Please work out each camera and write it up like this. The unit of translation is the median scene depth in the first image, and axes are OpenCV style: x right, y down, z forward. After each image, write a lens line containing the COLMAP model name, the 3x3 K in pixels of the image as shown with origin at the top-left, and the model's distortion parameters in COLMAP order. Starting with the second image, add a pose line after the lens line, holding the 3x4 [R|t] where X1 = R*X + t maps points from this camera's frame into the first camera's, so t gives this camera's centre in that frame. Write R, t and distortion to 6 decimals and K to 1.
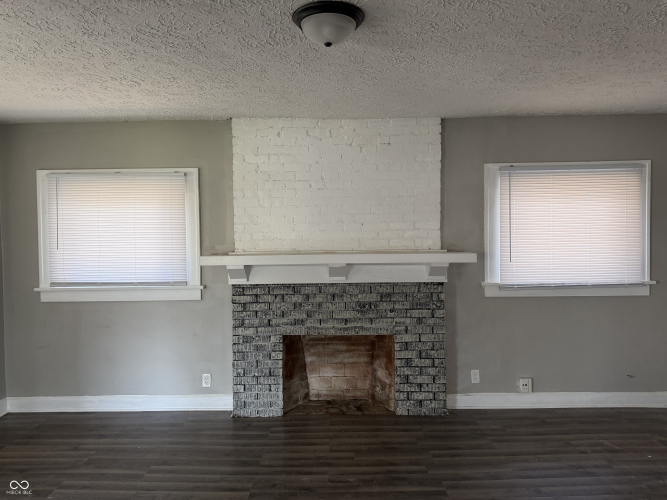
lens RADIAL K [[466.8, 0, 333.5], [0, 466.8, 250.0], [0, 0, 1]] dist [0.065592, -0.088971]
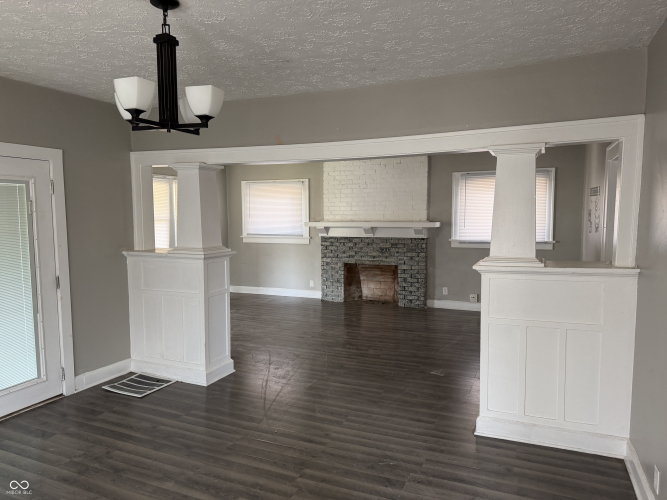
lens RADIAL K [[466.8, 0, 333.5], [0, 466.8, 250.0], [0, 0, 1]] dist [0.065592, -0.088971]
pose [[0.920192, 0.036798, -0.389733, 0.616313], [-0.011843, 0.997733, 0.066240, -0.003305], [0.391287, -0.056338, 0.918543, -0.834449]]
